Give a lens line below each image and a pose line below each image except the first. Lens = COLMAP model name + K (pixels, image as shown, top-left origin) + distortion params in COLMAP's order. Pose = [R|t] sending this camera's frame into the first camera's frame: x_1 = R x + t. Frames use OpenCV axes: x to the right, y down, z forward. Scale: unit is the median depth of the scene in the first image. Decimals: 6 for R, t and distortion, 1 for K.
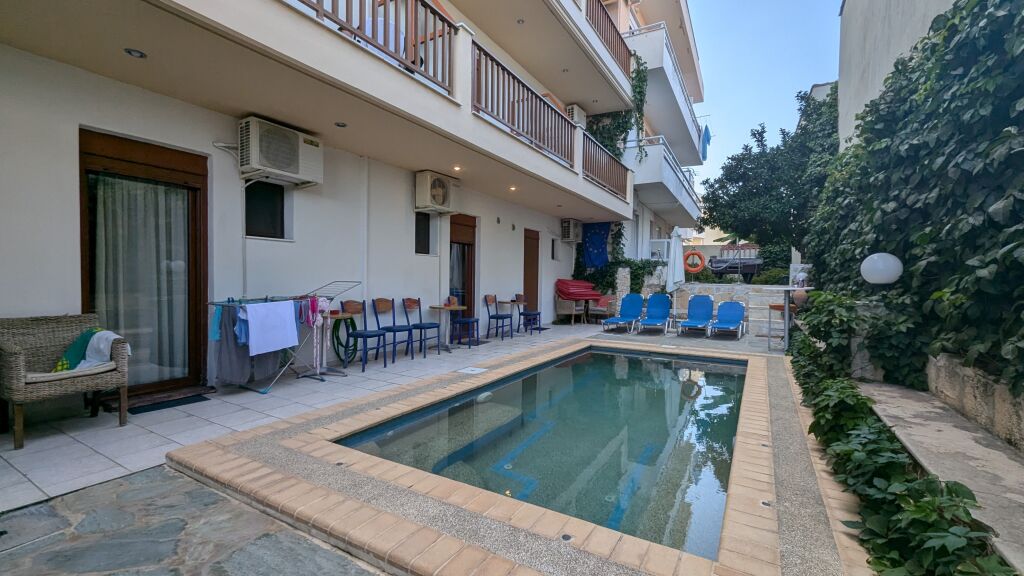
lens RADIAL K [[424.3, 0, 513.0], [0, 424.3, 284.1], [0, 0, 1]] dist [0.001324, 0.000283]
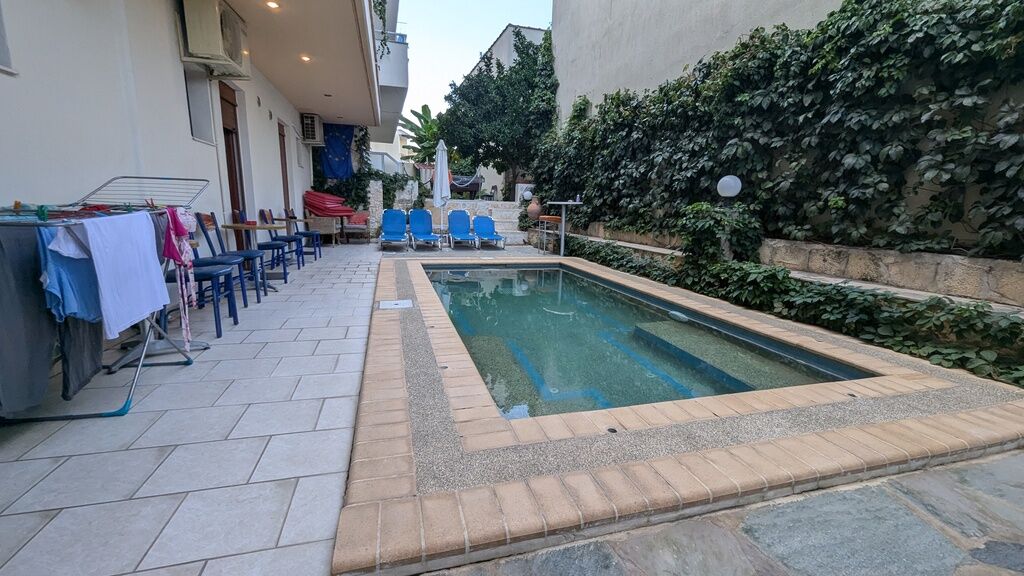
lens RADIAL K [[424.3, 0, 513.0], [0, 424.3, 284.1], [0, 0, 1]] dist [0.001324, 0.000283]
pose [[0.696478, -0.124651, 0.706668, -0.430774], [-0.011013, 0.982824, 0.184217, 0.019212], [-0.717493, -0.136085, 0.683143, 0.281237]]
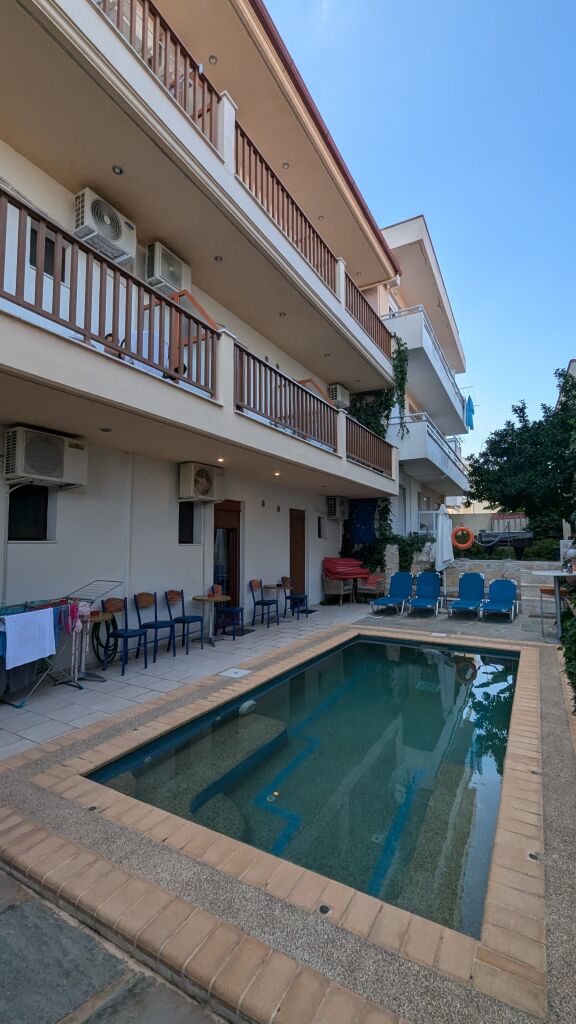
lens RADIAL K [[433.6, 0, 282.4], [0, 433.6, 507.8], [0, 0, 1]] dist [0.001605, 0.000321]
pose [[0.999900, -0.014009, 0.001909, 0.013161], [0.014127, 0.995455, -0.094178, -0.067377], [-0.000581, 0.094196, 0.995554, -0.019904]]
